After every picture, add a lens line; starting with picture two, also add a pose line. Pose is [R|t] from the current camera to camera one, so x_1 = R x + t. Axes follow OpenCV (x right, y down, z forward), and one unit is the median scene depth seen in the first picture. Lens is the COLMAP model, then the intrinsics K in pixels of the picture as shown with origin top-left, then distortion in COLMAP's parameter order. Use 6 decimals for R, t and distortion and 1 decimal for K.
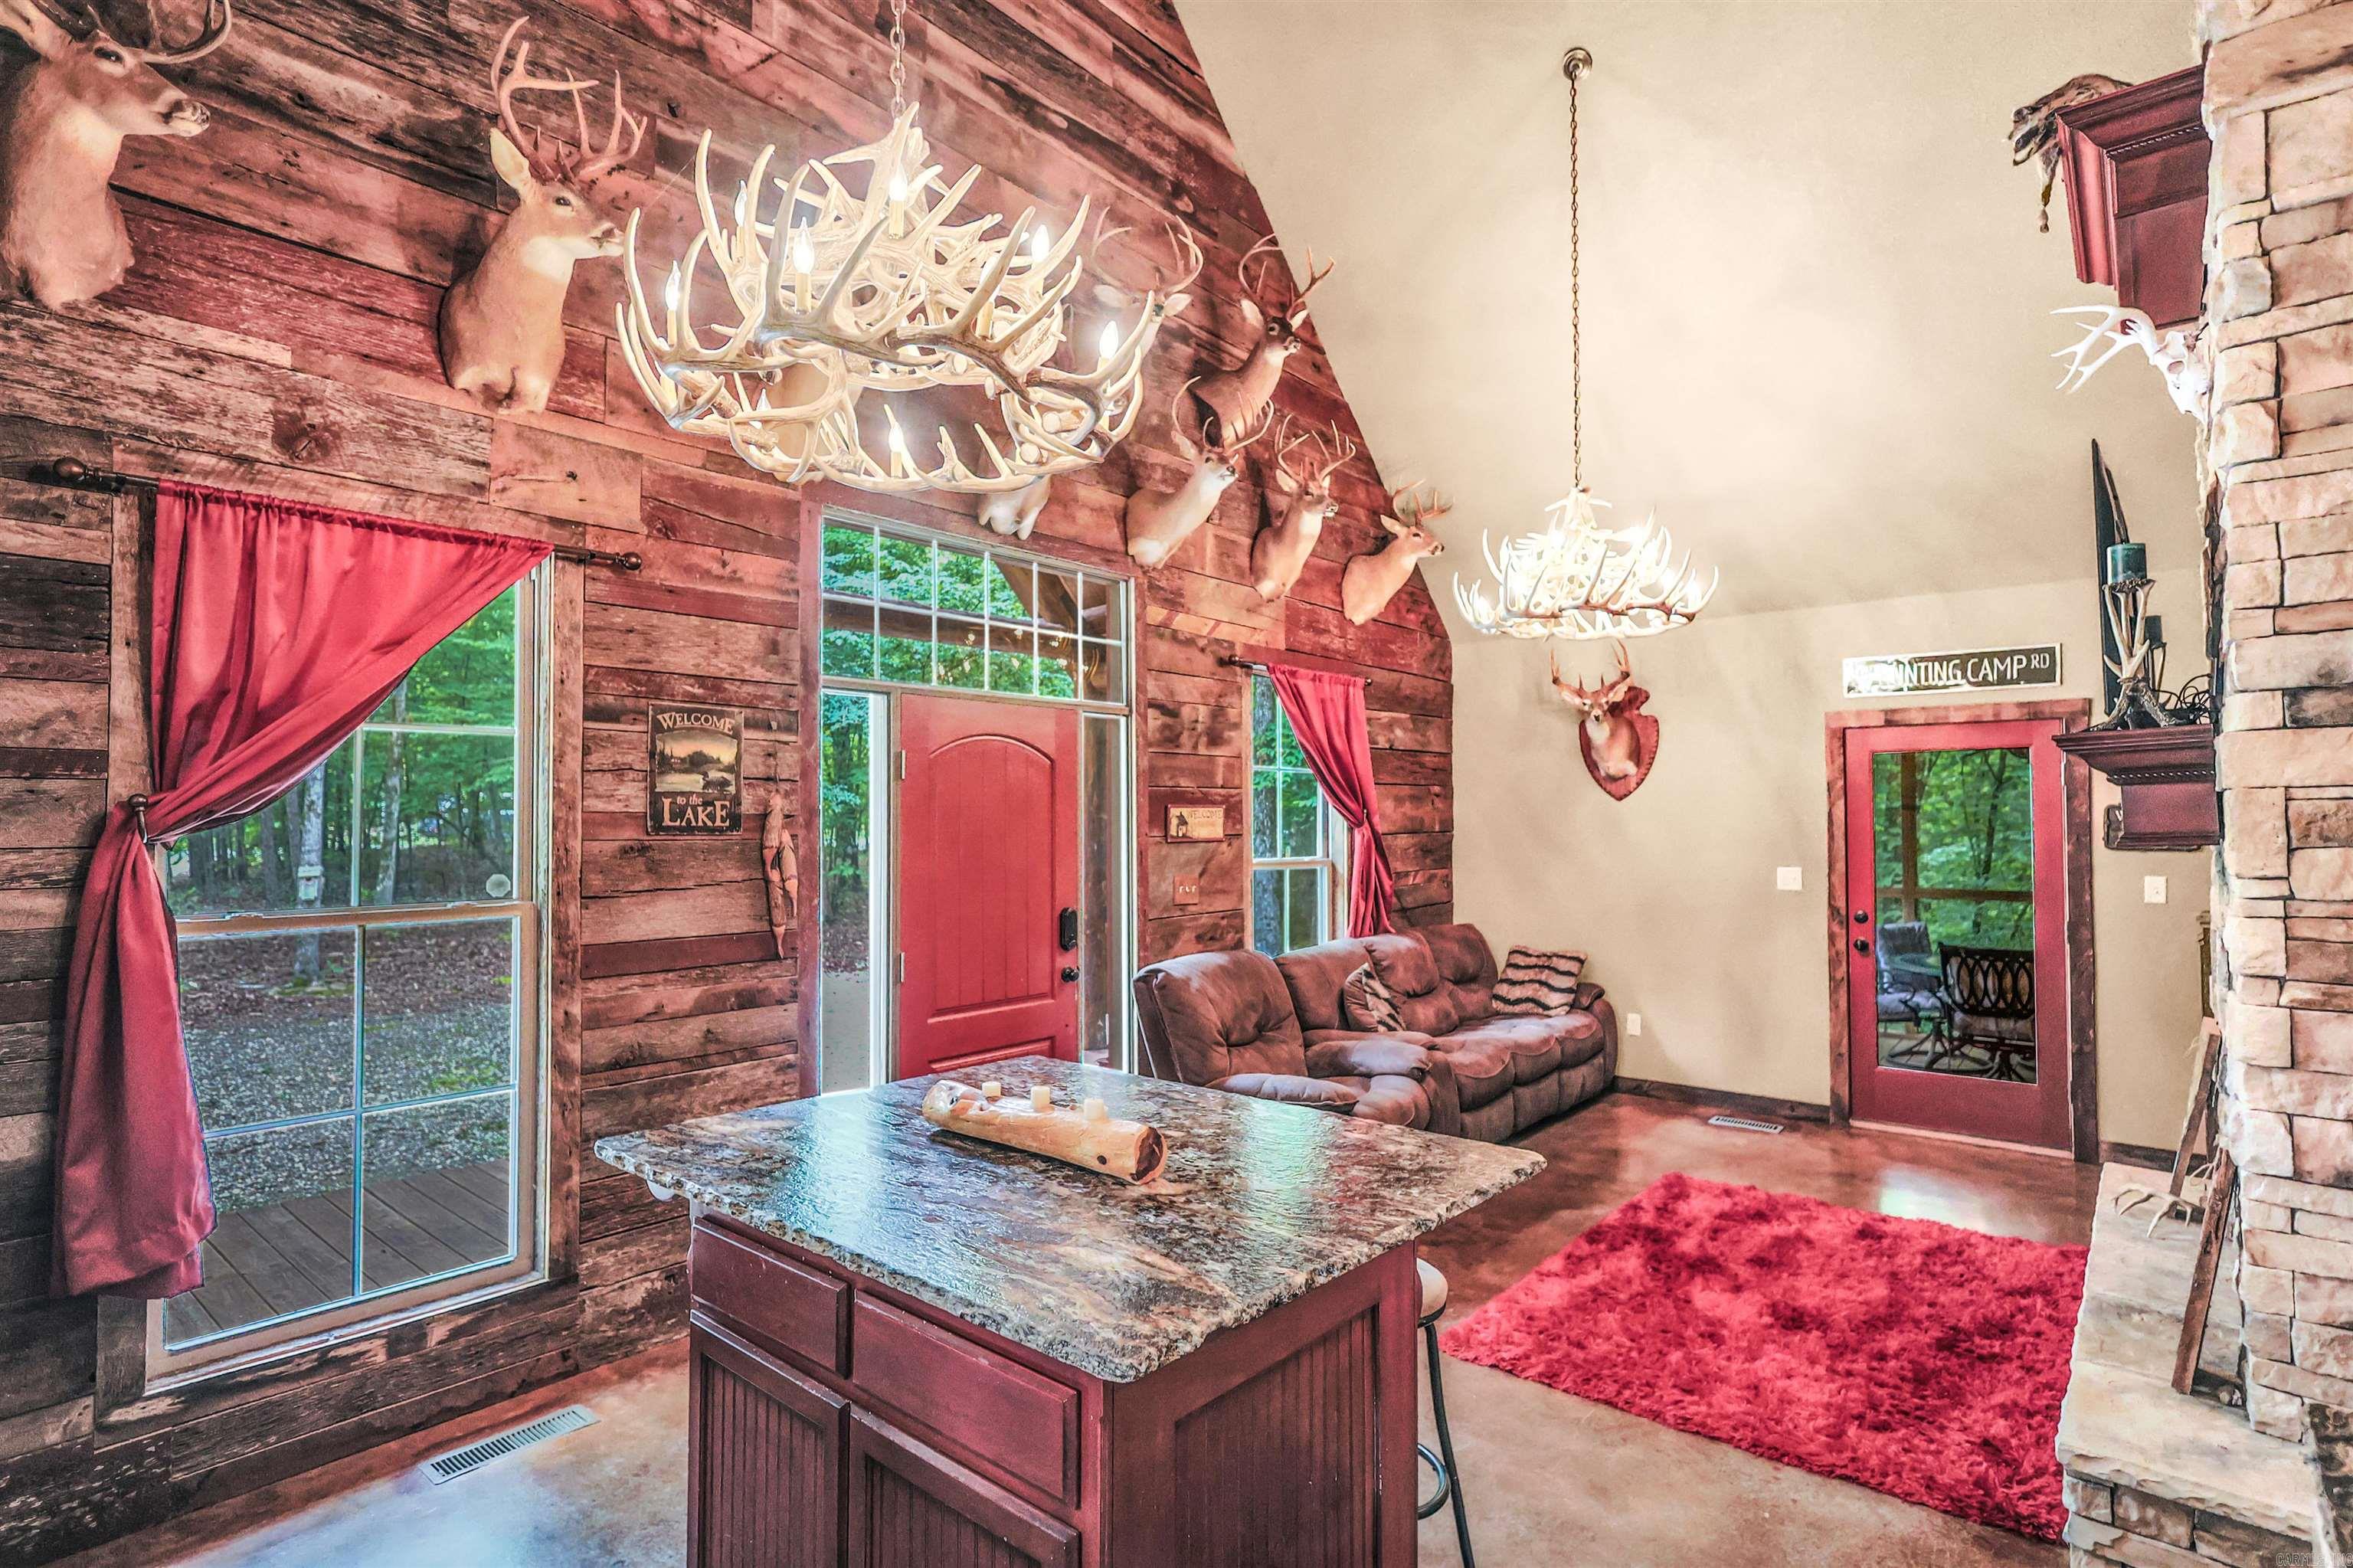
lens RADIAL K [[1180.0, 0, 1154.2], [0, 1180.0, 790.9], [0, 0, 1]] dist [-0.007322, 0.004720]
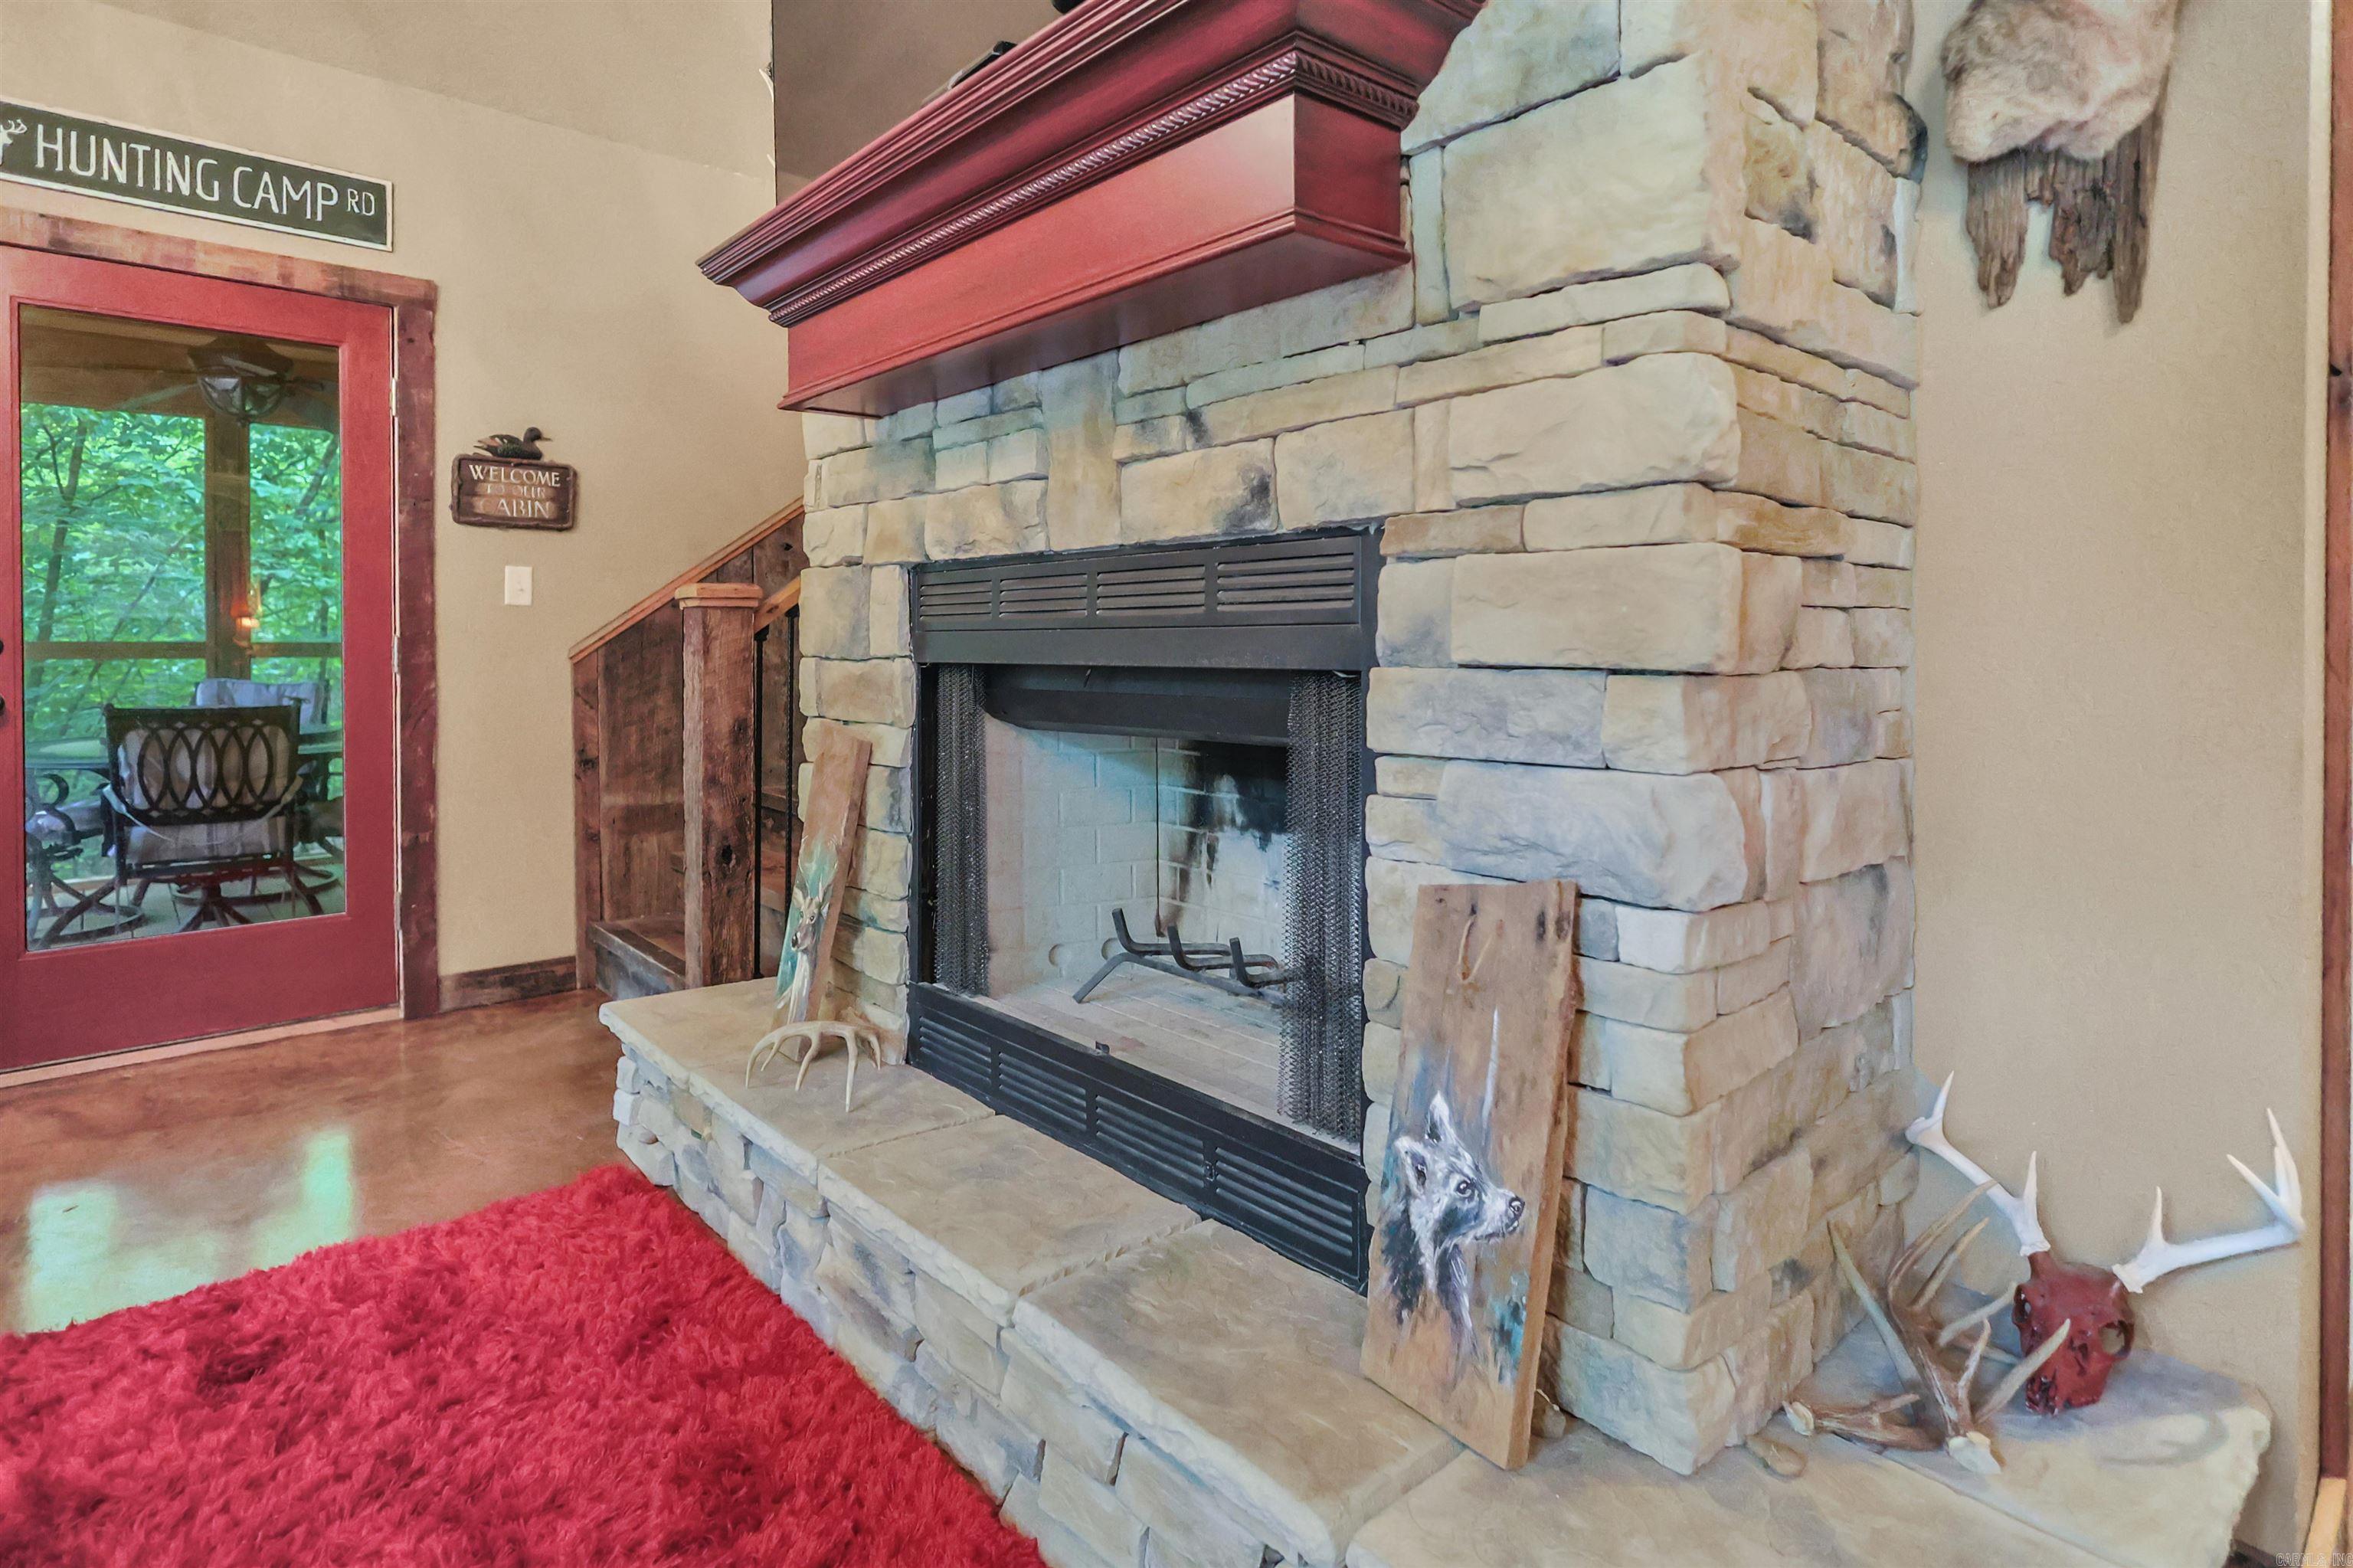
lens RADIAL K [[1180.0, 0, 1164.9], [0, 1180.0, 656.4], [0, 0, 1]] dist [-0.007322, 0.004720]
pose [[0.127887, -0.005543, 0.991773, 0.218584], [-0.027694, 0.999574, 0.009158, 0.105280], [-0.991402, -0.028638, 0.127679, 0.527742]]
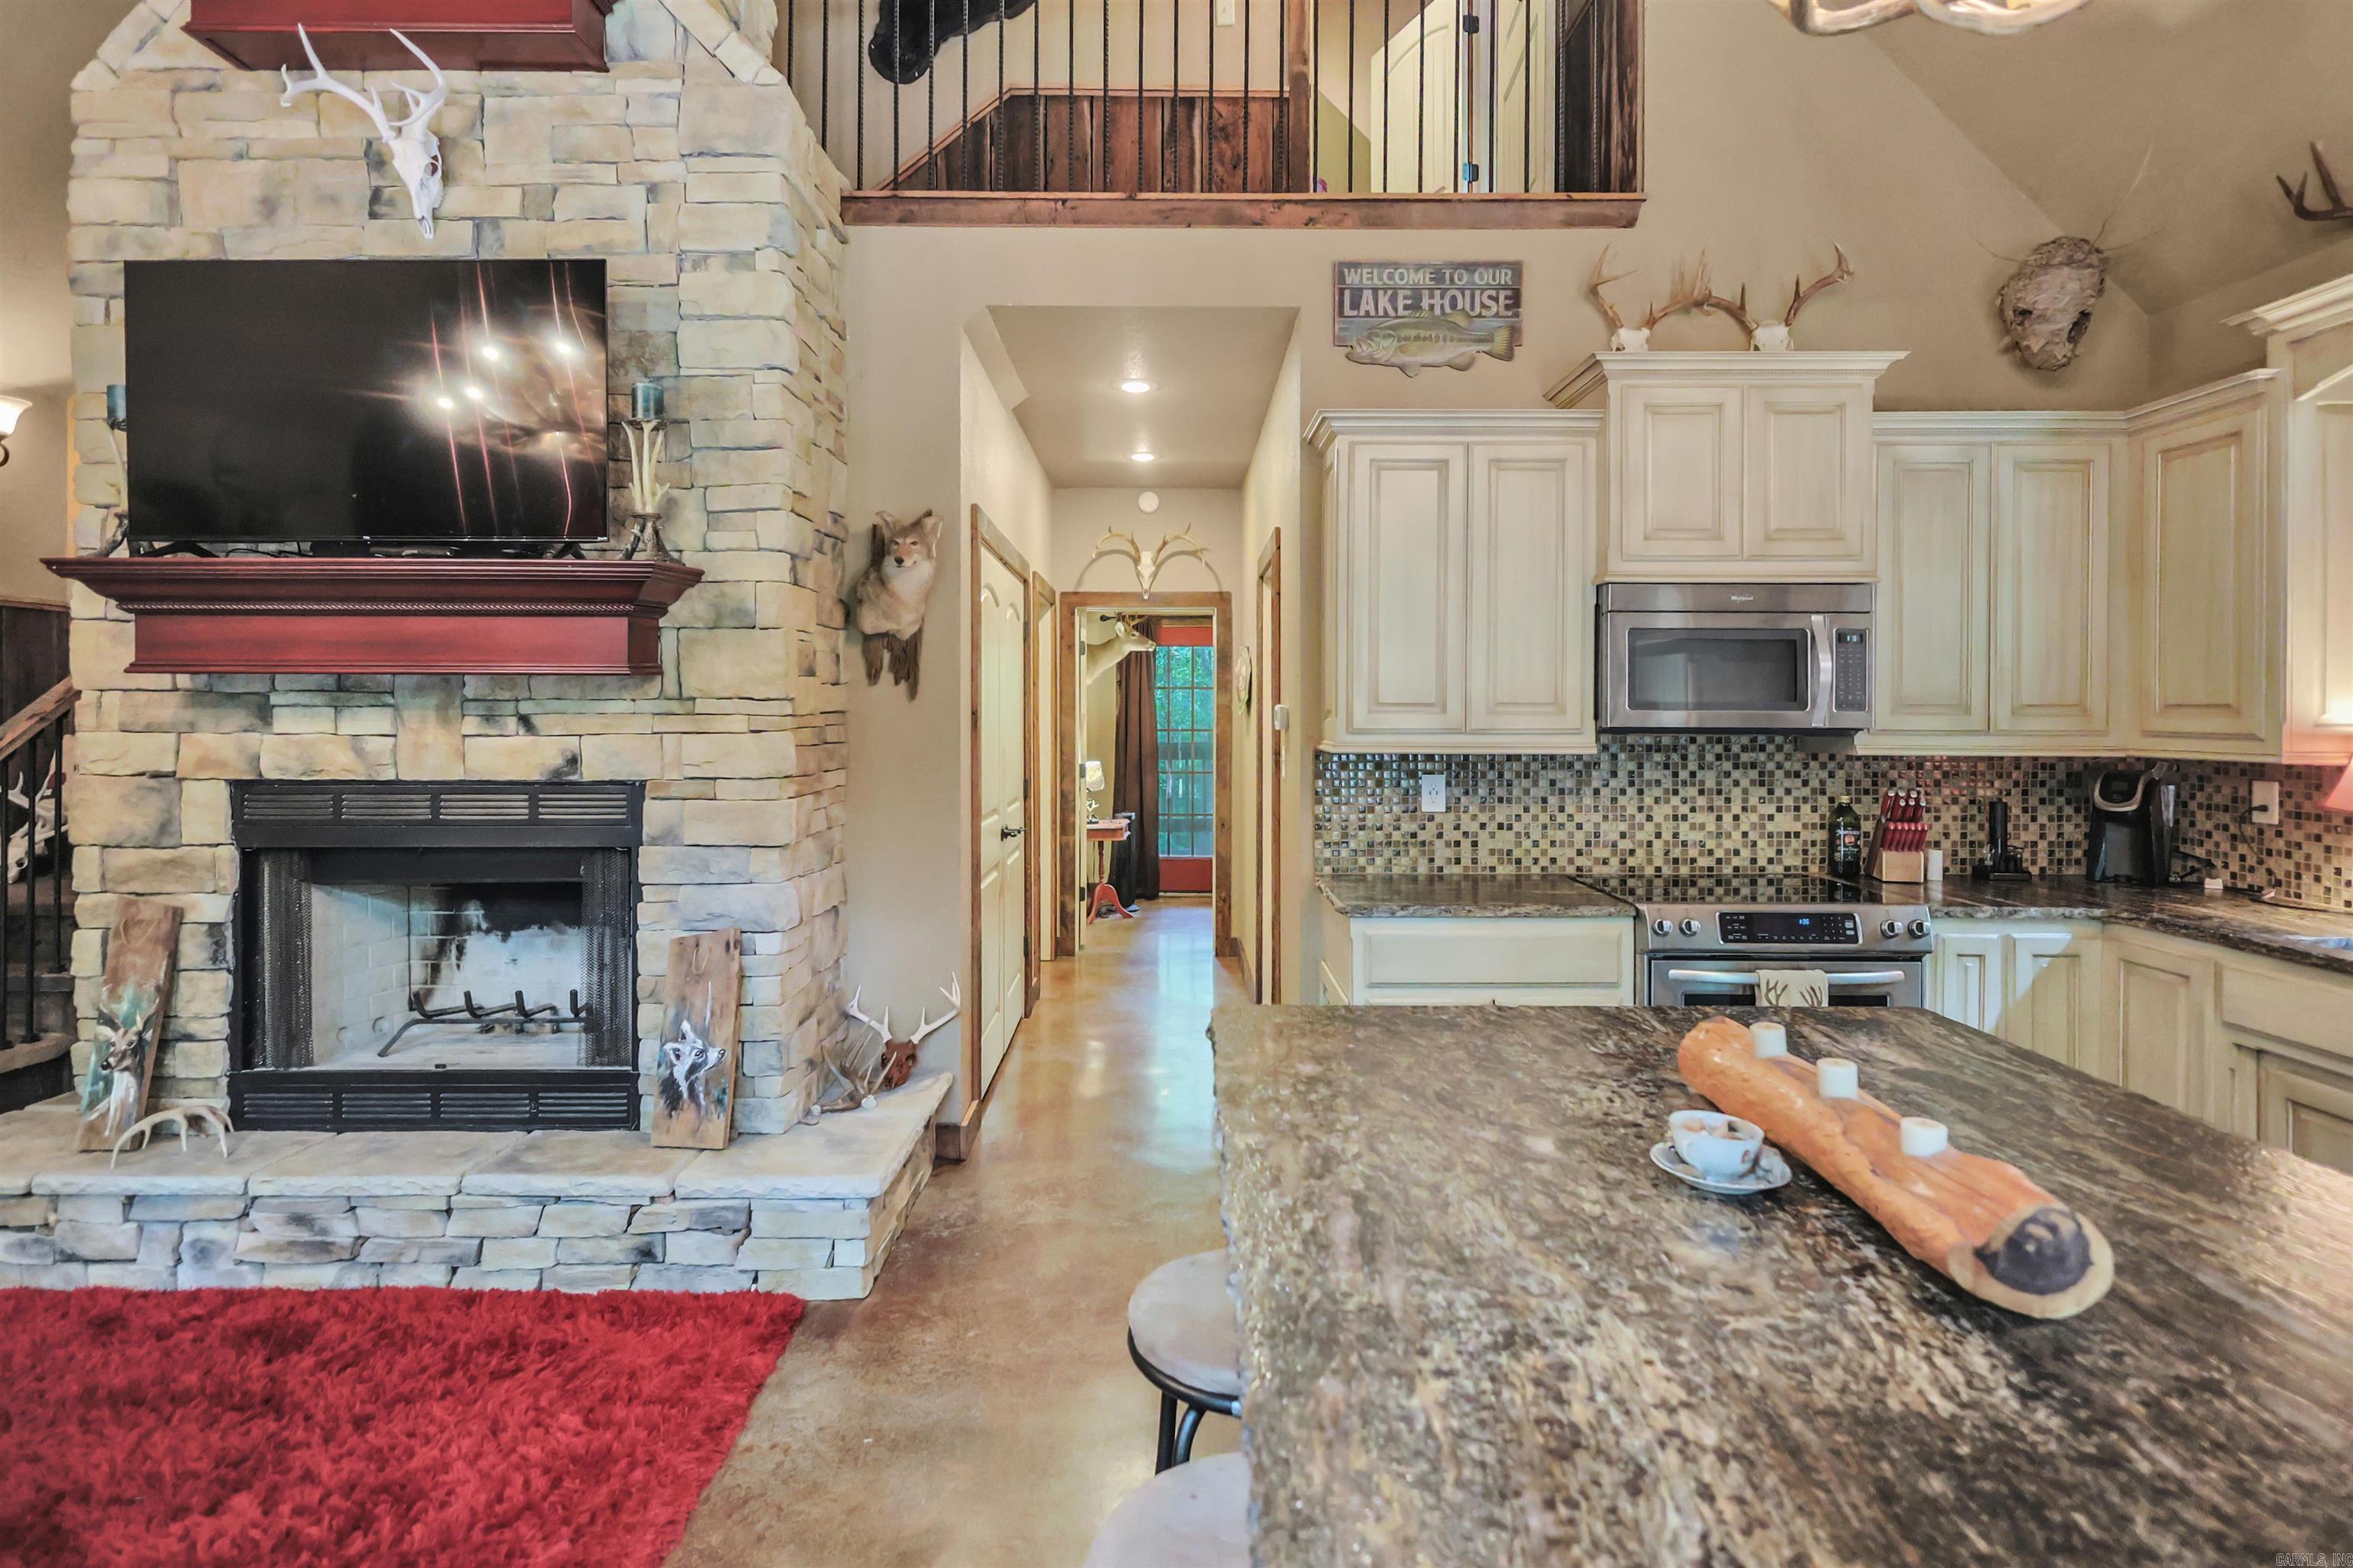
lens RADIAL K [[1180.0, 0, 1153.3], [0, 1180.0, 714.3], [0, 0, 1]] dist [-0.007322, 0.004720]
pose [[-0.653639, -0.003236, 0.756800, -0.125510], [-0.019864, 0.999720, -0.012882, 0.045829], [-0.756546, -0.023453, -0.653520, 0.706107]]
